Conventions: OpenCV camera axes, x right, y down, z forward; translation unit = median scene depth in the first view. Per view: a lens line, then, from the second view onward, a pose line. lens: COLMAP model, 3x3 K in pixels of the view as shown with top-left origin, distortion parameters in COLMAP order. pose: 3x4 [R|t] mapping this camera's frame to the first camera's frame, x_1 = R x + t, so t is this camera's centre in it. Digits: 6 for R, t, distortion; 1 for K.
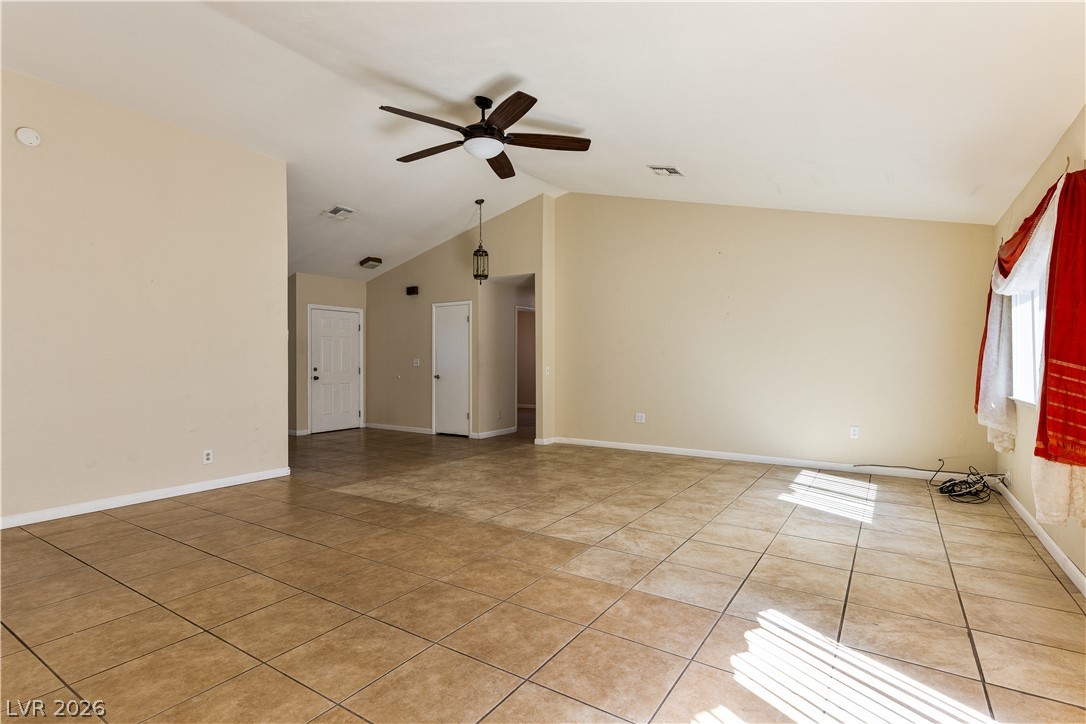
lens RADIAL K [[527.1, 0, 540.8], [0, 527.1, 362.6], [0, 0, 1]] dist [0.010441, -0.002310]
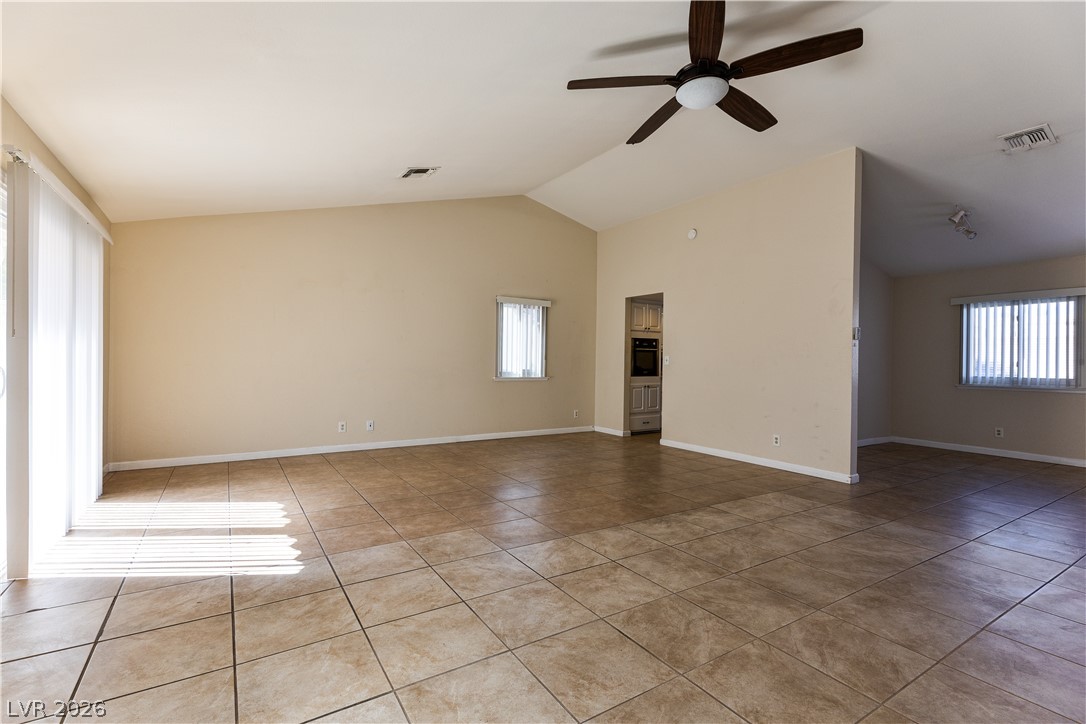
lens RADIAL K [[497.2, 0, 544.9], [0, 497.2, 361.2], [0, 0, 1]] dist [0.009135, -0.000576]
pose [[-0.400508, -0.000814, -0.916293, 0.842996], [-0.012764, 0.999908, 0.004691, 0.000936], [0.916204, 0.013574, -0.400482, 1.342034]]
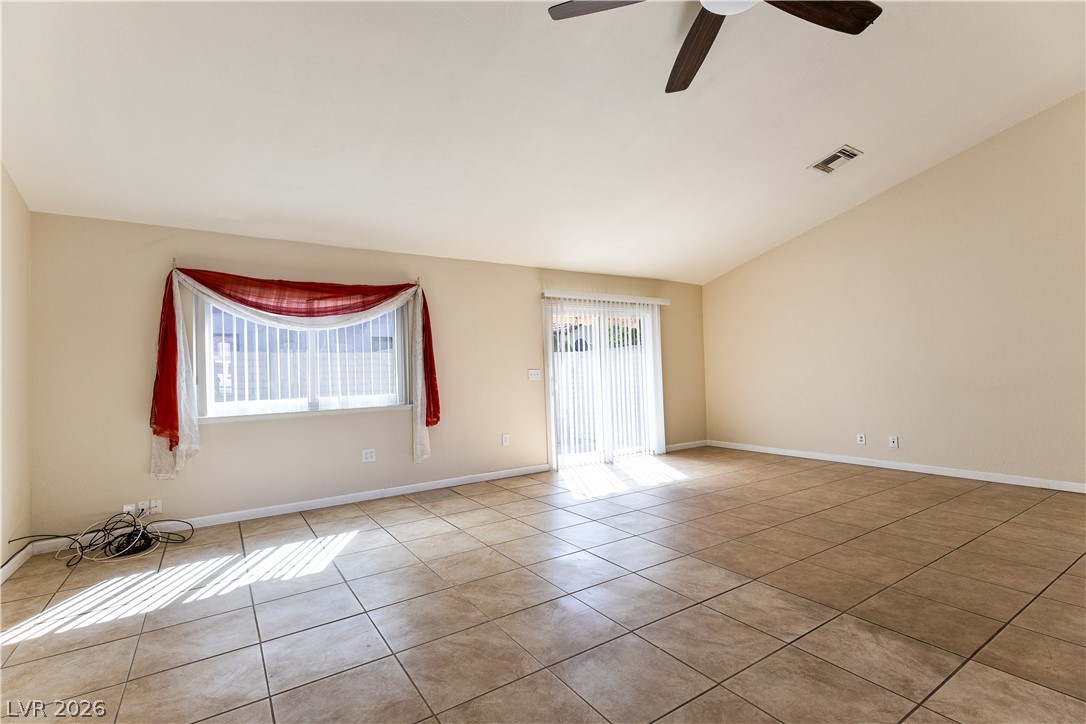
lens RADIAL K [[497.2, 0, 542.9], [0, 497.2, 365.7], [0, 0, 1]] dist [0.009135, -0.000576]
pose [[-0.920850, 0.035077, 0.388337, -0.132689], [0.030910, 0.999378, -0.016975, 0.000402], [-0.388691, -0.003628, -0.921361, 1.929271]]
